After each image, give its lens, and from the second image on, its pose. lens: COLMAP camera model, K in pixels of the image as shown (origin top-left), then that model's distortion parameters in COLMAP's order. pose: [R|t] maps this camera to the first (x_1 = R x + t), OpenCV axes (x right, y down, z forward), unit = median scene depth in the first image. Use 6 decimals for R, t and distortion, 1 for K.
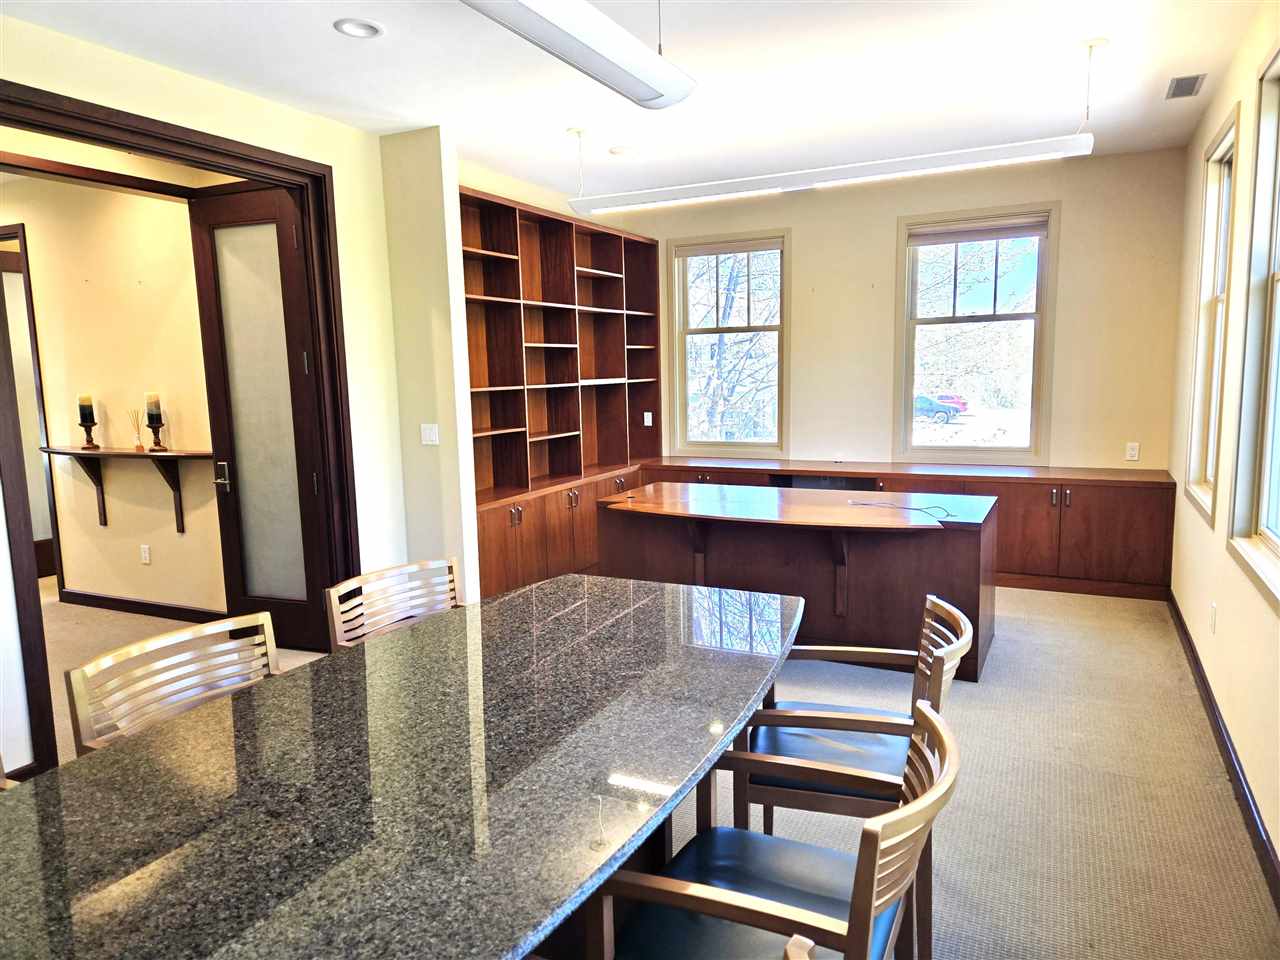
lens RADIAL K [[873.3, 0, 640.0], [0, 873.3, 480.0], [0, 0, 1]] dist [0.076765, -0.001547]
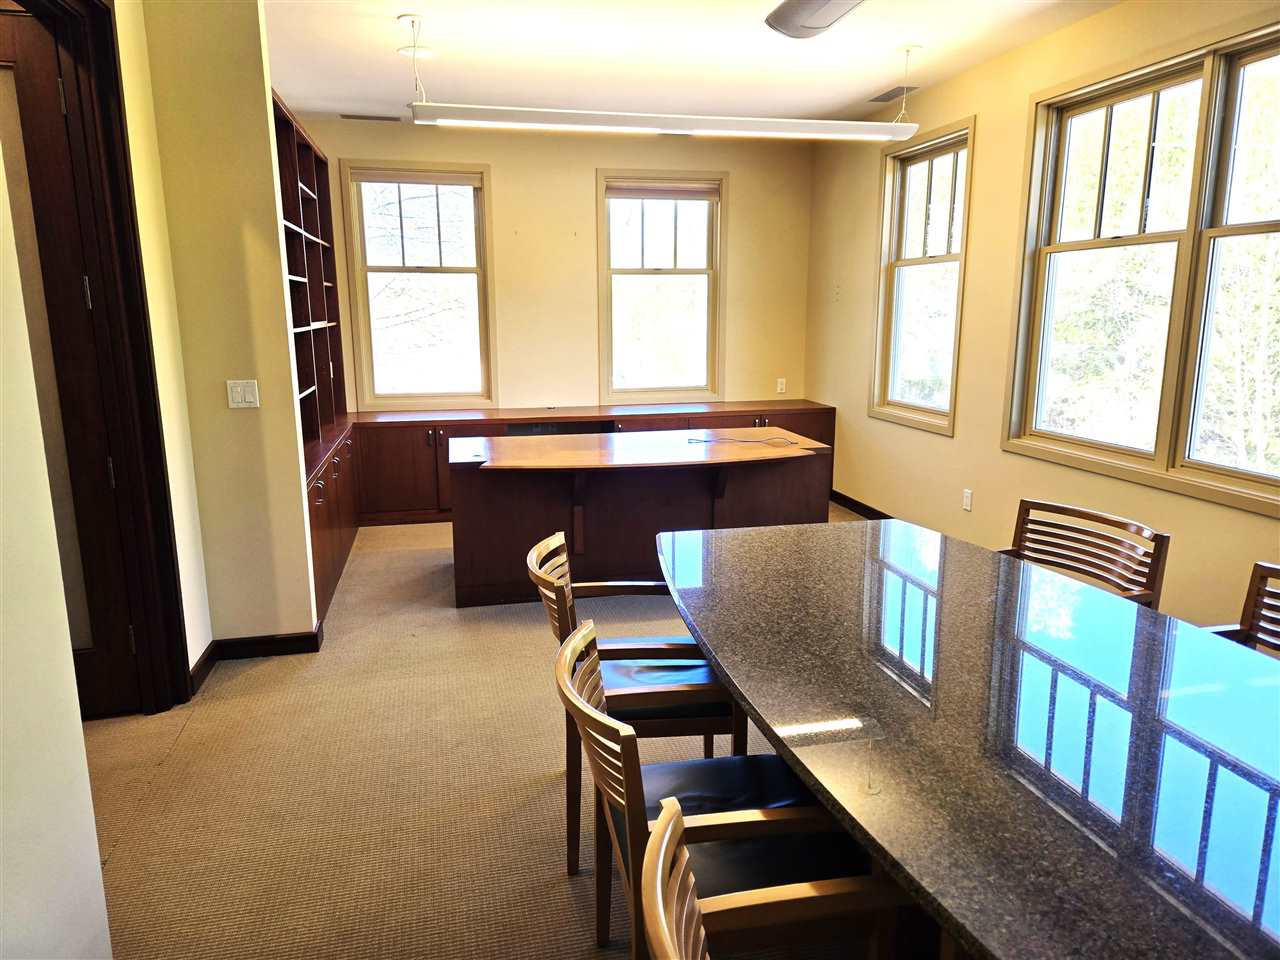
lens RADIAL K [[873.3, 0, 640.0], [0, 873.3, 480.0], [0, 0, 1]] dist [0.076765, -0.001547]
pose [[0.778139, -0.104759, 0.619295, -0.341586], [0.070502, 0.994330, 0.079613, -0.011216], [-0.624123, -0.018288, 0.781112, 0.148281]]
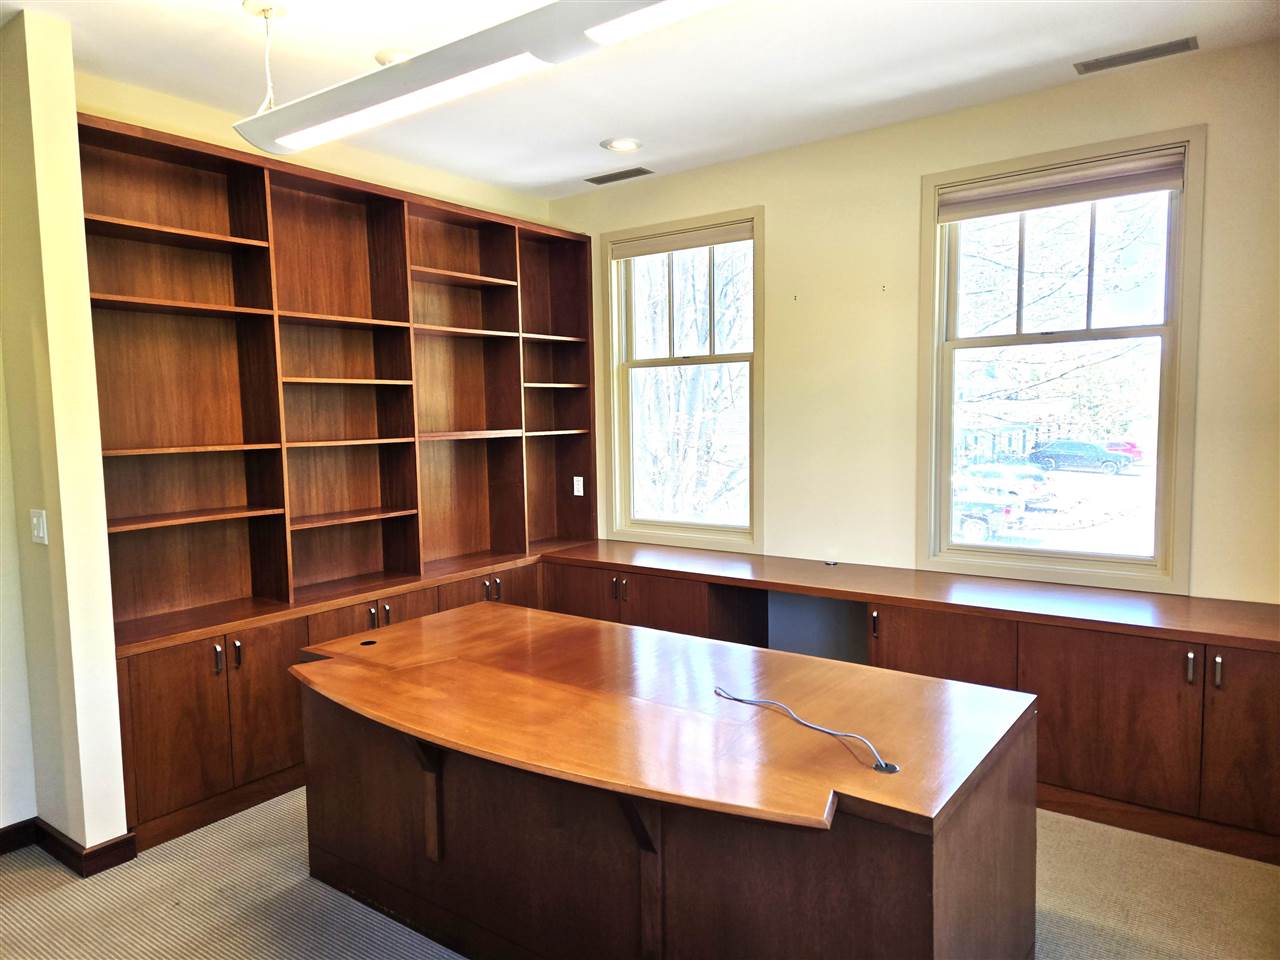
lens RADIAL K [[861.7, 0, 617.0], [0, 861.7, 489.4], [0, 0, 1]] dist [0.051593, -0.030731]
pose [[0.981478, 0.019726, -0.190556, 0.198290], [-0.026566, 0.999089, -0.033408, -0.050939], [0.189724, 0.037851, 0.981108, 0.363976]]
